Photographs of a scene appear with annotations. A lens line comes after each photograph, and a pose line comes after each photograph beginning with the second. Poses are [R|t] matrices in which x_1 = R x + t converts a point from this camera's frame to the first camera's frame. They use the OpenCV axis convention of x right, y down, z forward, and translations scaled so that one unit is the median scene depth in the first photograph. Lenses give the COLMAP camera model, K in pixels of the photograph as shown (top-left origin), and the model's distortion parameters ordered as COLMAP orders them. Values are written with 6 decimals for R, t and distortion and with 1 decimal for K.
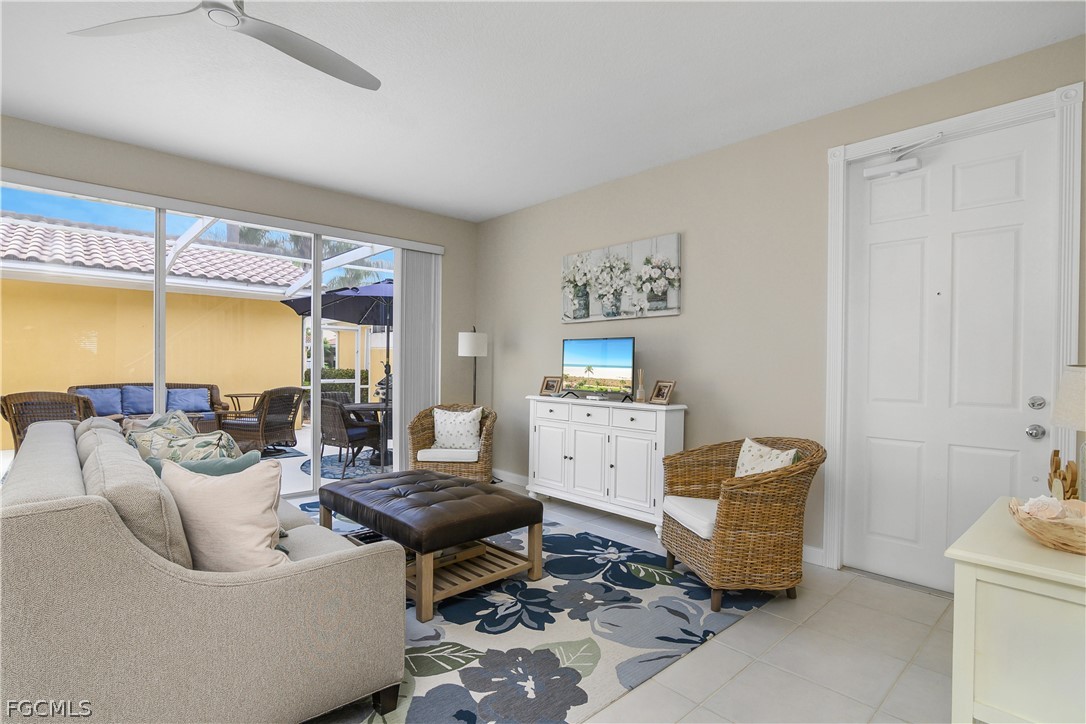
lens RADIAL K [[533.5, 0, 537.8], [0, 533.5, 369.1], [0, 0, 1]] dist [-0.028994, 0.008235]
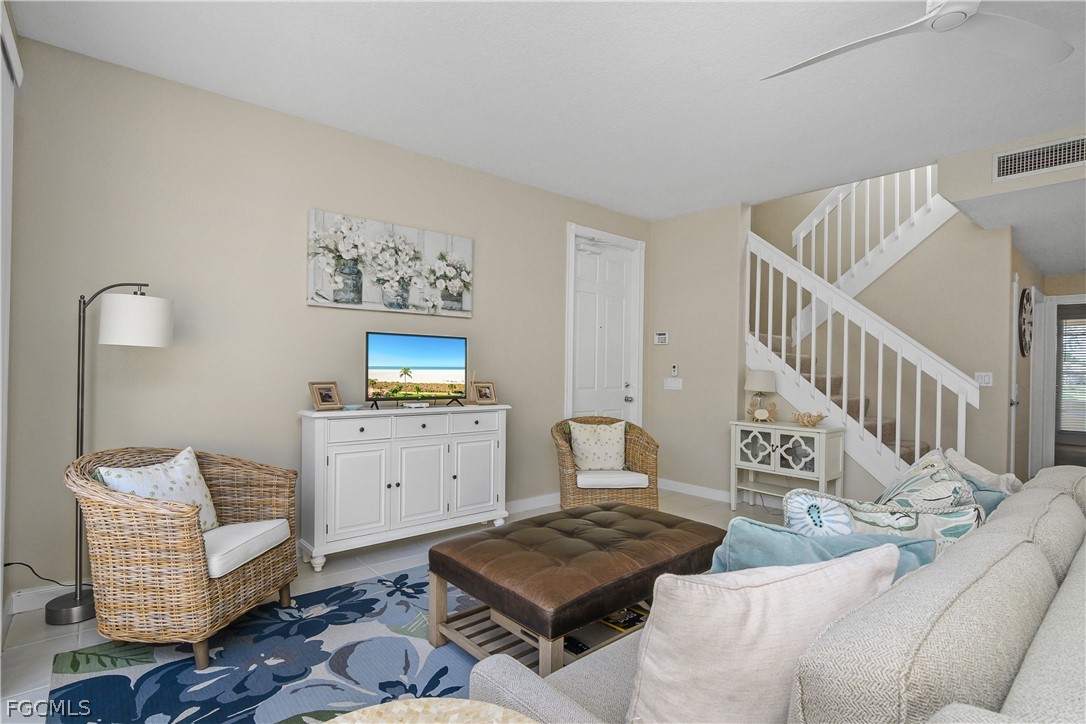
lens RADIAL K [[533.5, 0, 537.8], [0, 533.5, 369.1], [0, 0, 1]] dist [-0.028994, 0.008235]
pose [[0.030317, -0.022744, 0.999282, -0.715293], [-0.013511, 0.999640, 0.023162, -0.025707], [-0.999449, -0.014203, 0.029999, 0.769878]]
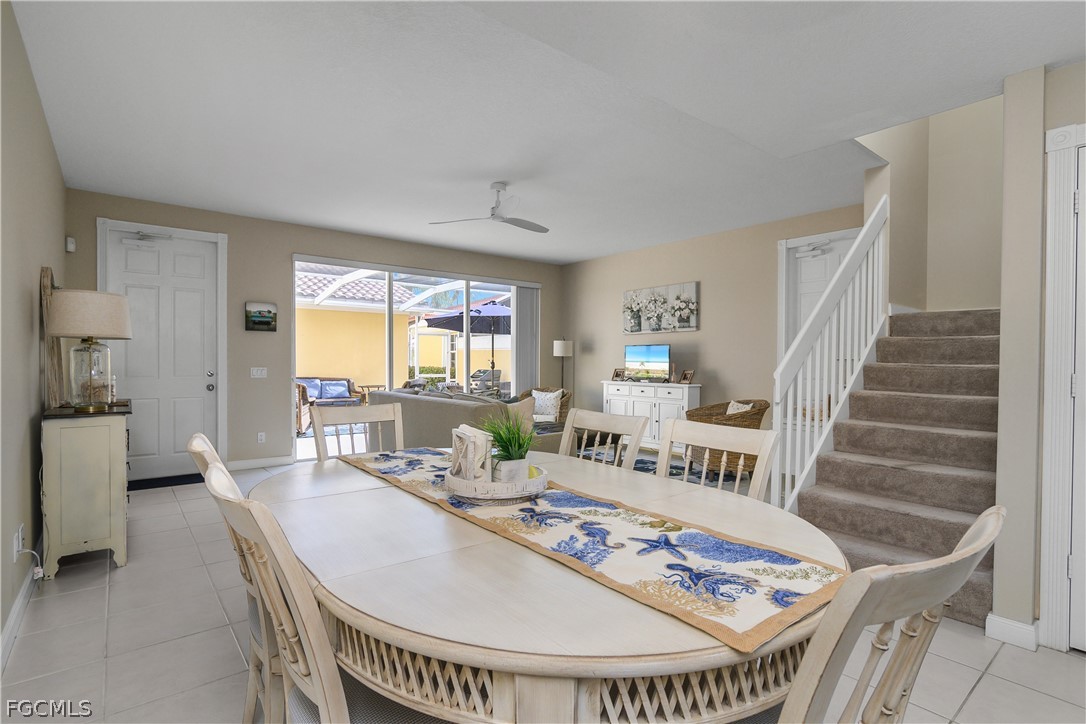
lens RADIAL K [[533.5, 0, 537.8], [0, 533.5, 369.1], [0, 0, 1]] dist [-0.028994, 0.008235]
pose [[0.997750, -0.005889, -0.066788, -0.112939], [0.006222, 0.999969, 0.004786, 0.006733], [0.066758, -0.005191, 0.997756, -0.646669]]
